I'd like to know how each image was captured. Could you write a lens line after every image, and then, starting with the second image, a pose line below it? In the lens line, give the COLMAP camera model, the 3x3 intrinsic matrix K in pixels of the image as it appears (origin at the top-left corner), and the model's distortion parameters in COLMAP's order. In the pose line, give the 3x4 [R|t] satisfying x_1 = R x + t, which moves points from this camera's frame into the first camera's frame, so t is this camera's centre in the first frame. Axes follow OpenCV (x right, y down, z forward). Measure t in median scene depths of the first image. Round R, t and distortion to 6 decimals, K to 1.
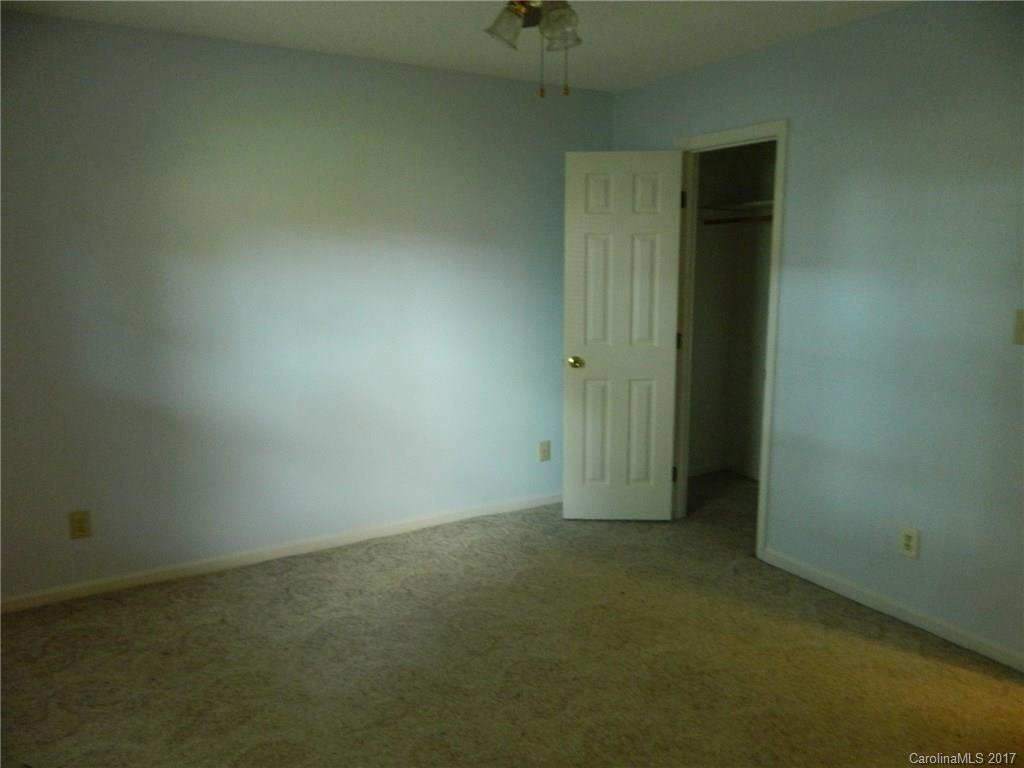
lens RADIAL K [[751.8, 0, 509.3], [0, 751.8, 383.6], [0, 0, 1]] dist [0.006053, 0.003758]
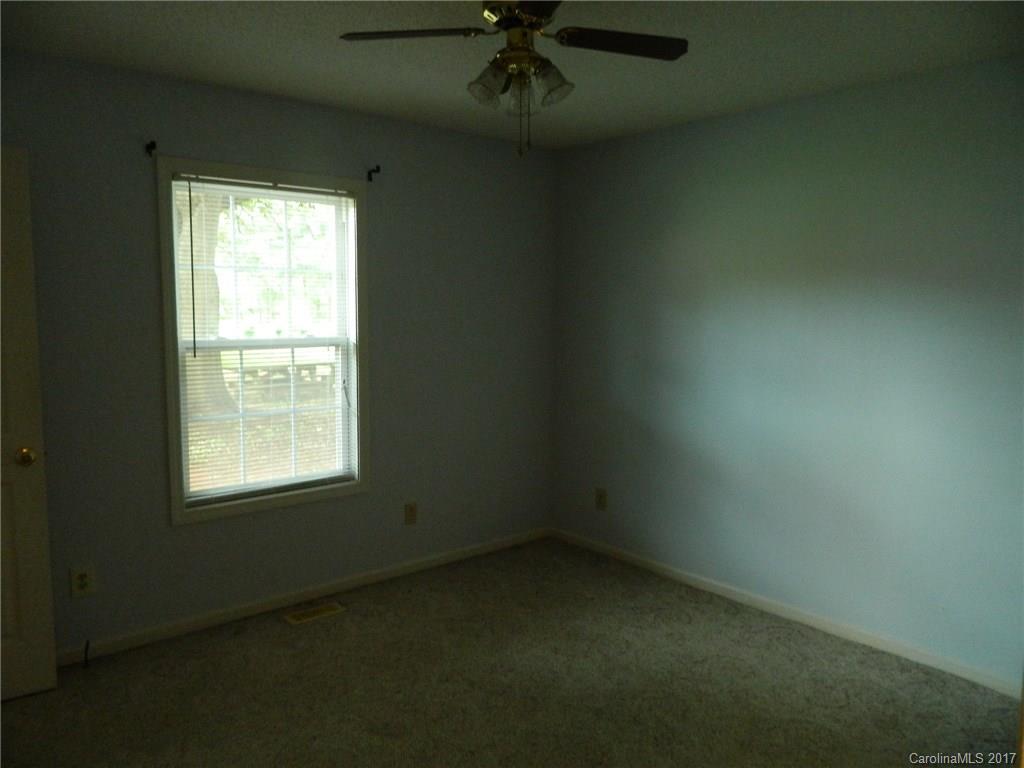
lens RADIAL K [[751.8, 0, 519.9], [0, 751.8, 385.6], [0, 0, 1]] dist [0.006053, 0.003758]
pose [[0.200990, 0.115907, -0.972712, 0.622235], [-0.182575, 0.980009, 0.079052, -0.083458], [0.962429, 0.161704, 0.218133, 0.470716]]
